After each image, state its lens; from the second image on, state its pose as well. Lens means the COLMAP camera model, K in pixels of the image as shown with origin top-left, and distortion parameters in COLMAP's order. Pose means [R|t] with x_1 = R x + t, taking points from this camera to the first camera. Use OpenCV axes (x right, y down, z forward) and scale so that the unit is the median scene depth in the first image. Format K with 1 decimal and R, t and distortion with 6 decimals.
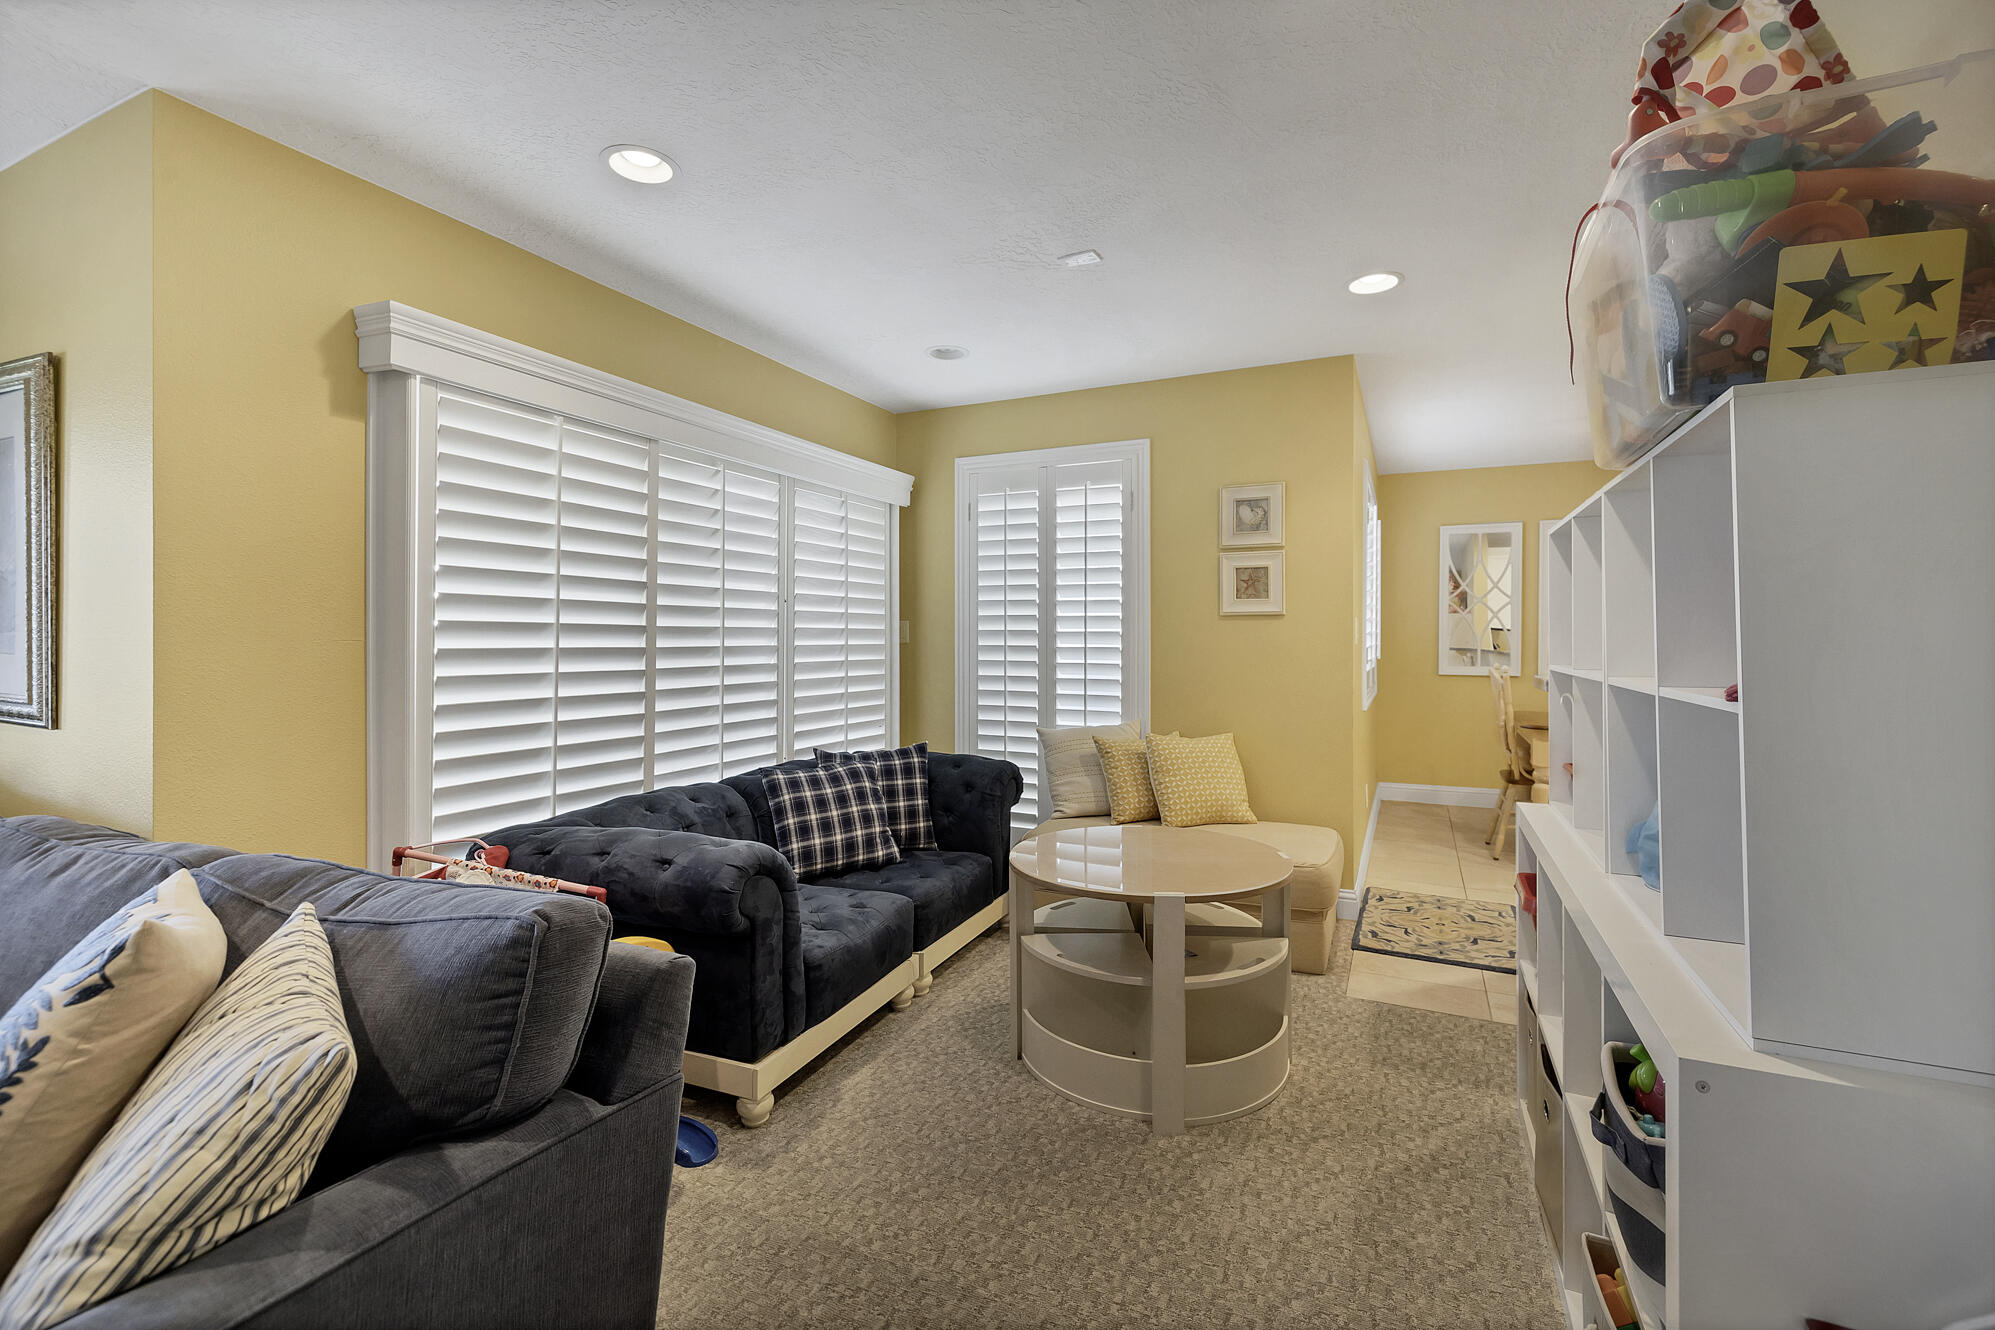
lens RADIAL K [[864.3, 0, 1018.5], [0, 864.3, 633.5], [0, 0, 1]] dist [0.002499, -0.000527]
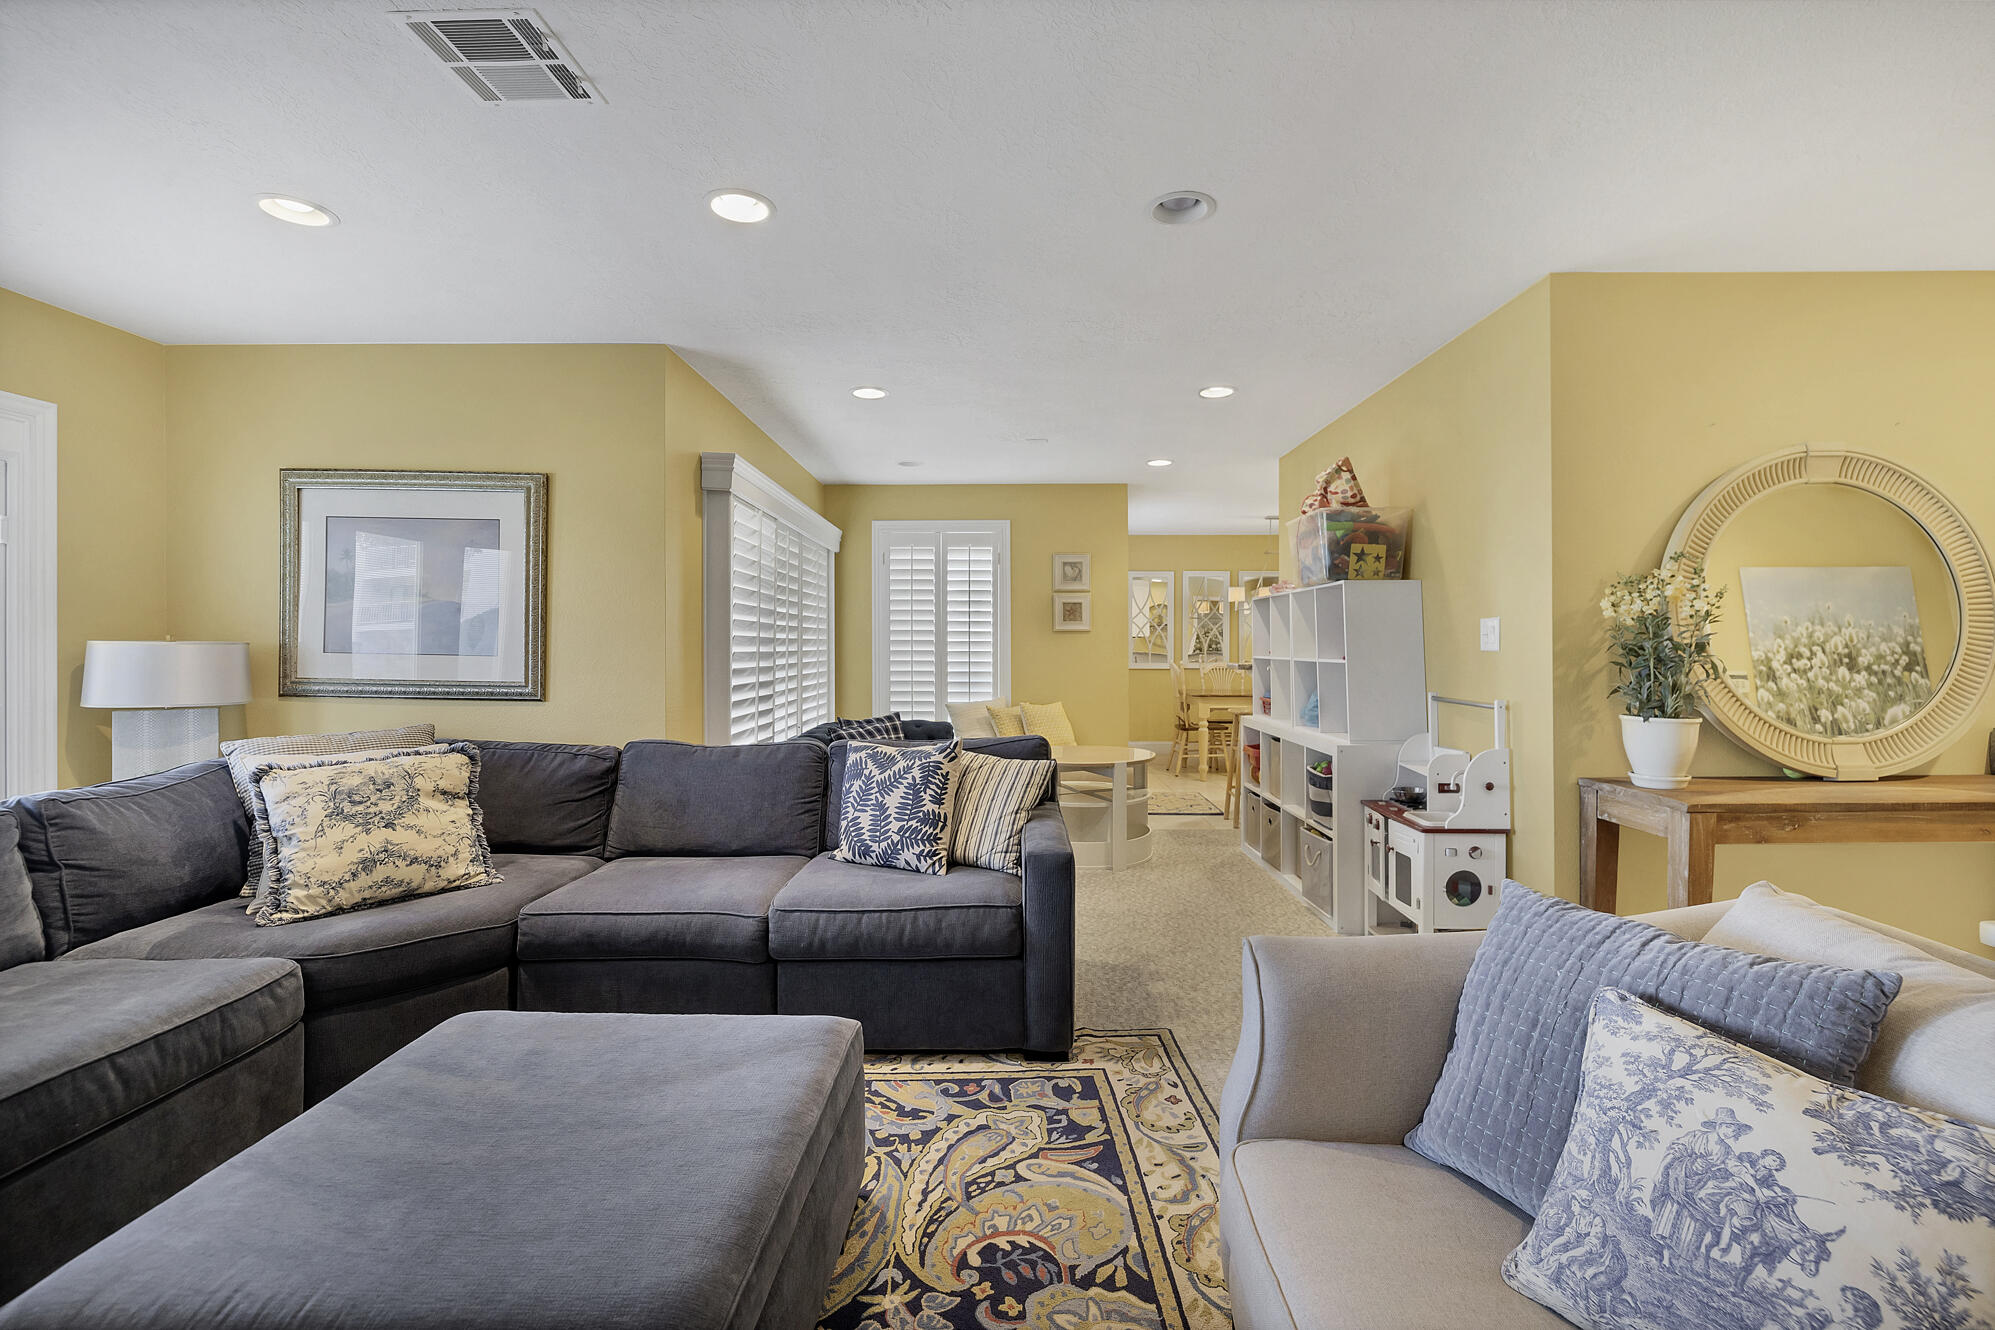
lens RADIAL K [[864.3, 0, 1022.0], [0, 864.3, 634.2], [0, 0, 1]] dist [0.002499, -0.000527]
pose [[0.900356, 0.004595, 0.435129, -0.557460], [-0.002554, 0.999983, -0.005275, -0.006092], [-0.435146, 0.003637, 0.900352, -0.481615]]
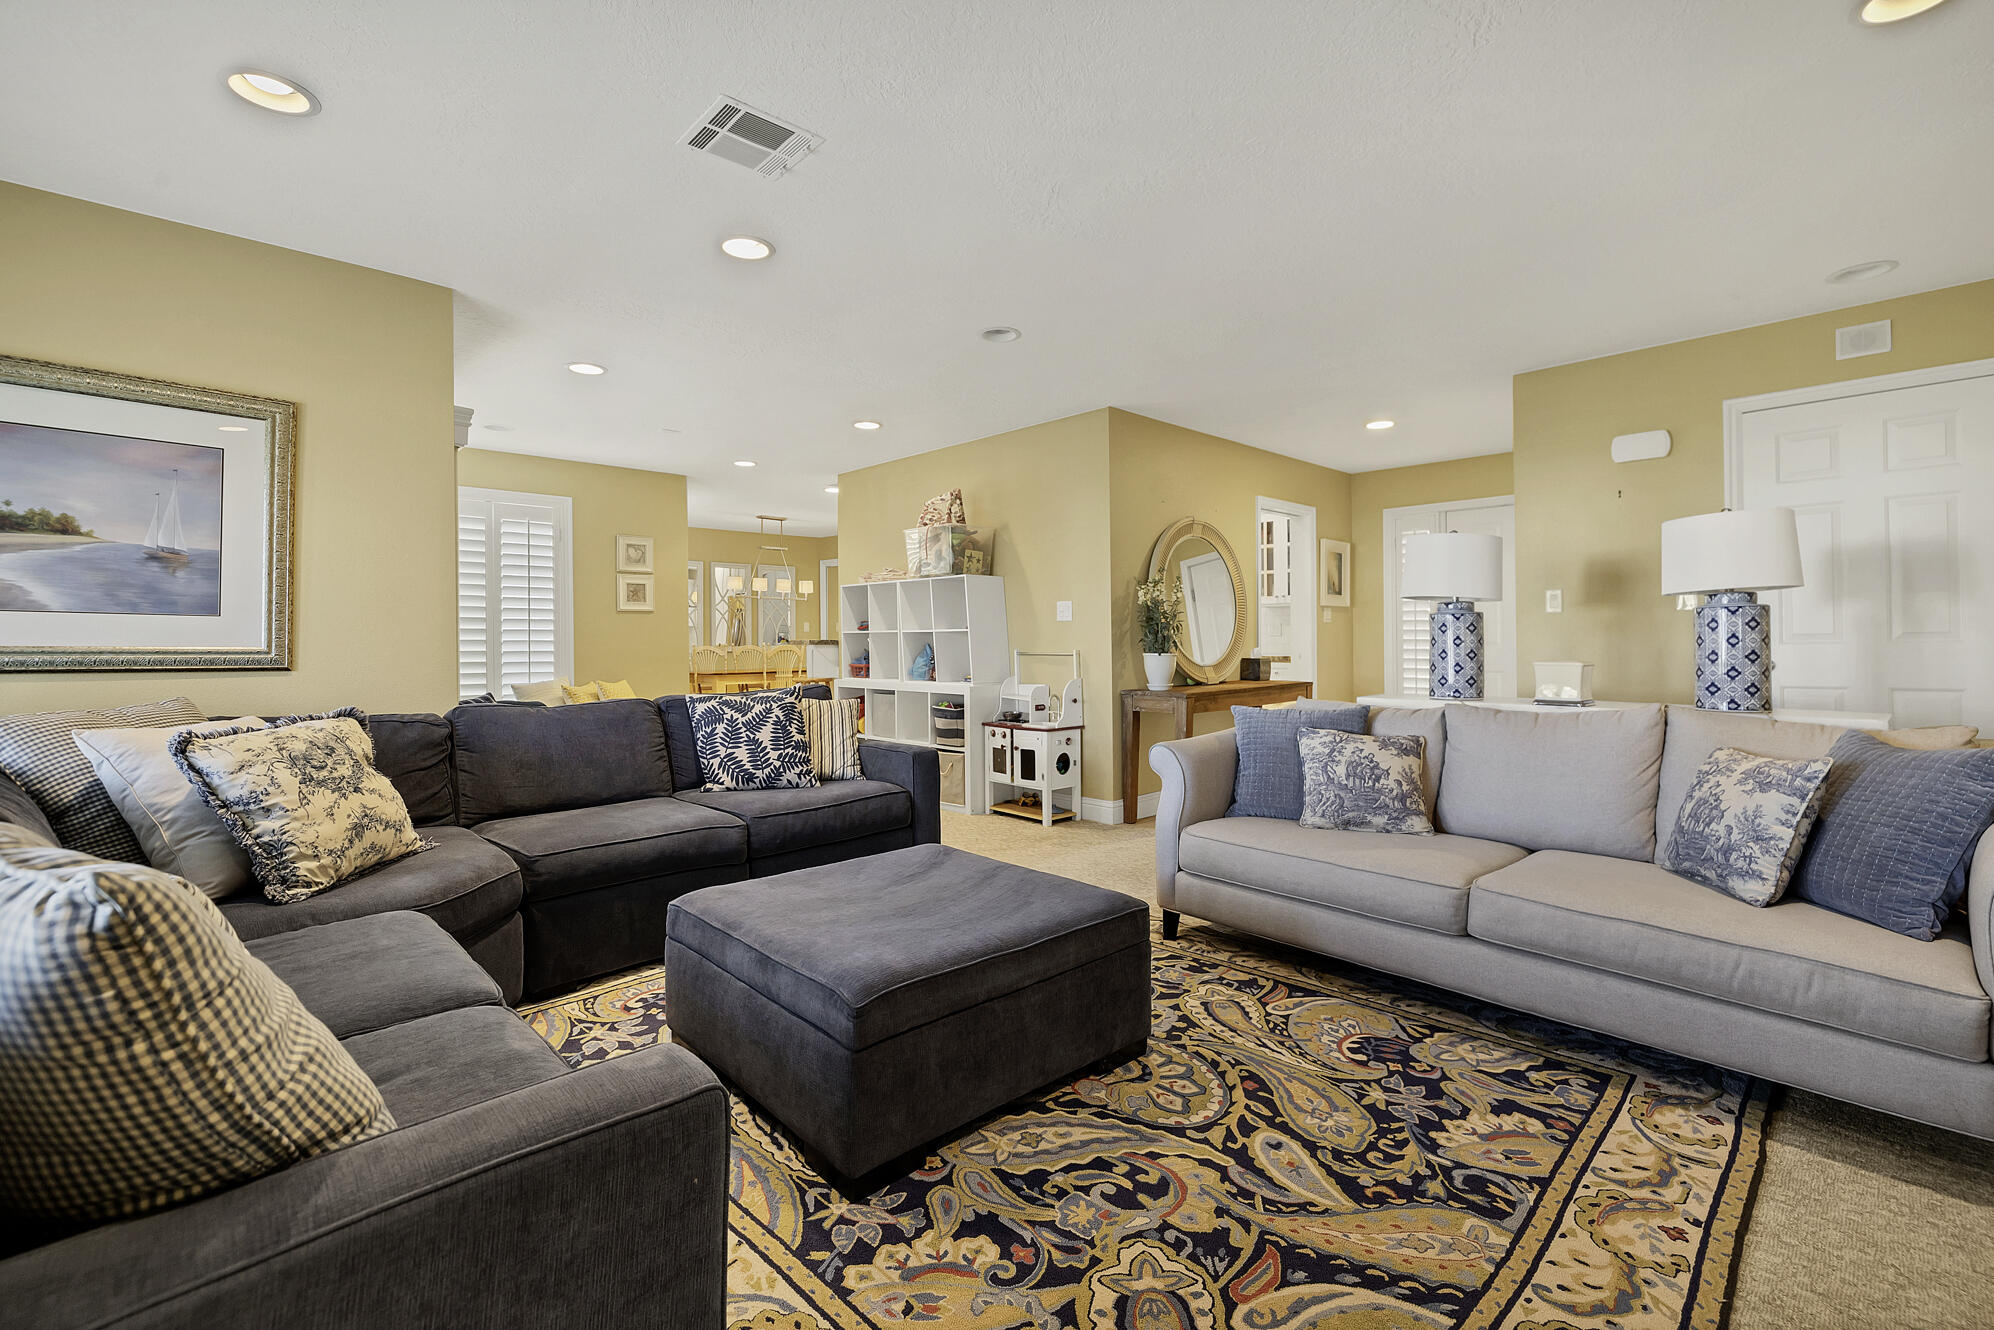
lens RADIAL K [[863.9, 0, 1018.3], [0, 863.9, 622.9], [0, 0, 1]] dist [0.002499, -0.000527]
pose [[0.333918, 0.015717, 0.942471, -1.125841], [-0.000315, 0.999863, -0.016563, 0.031165], [-0.942602, 0.005234, 0.333877, -0.312565]]
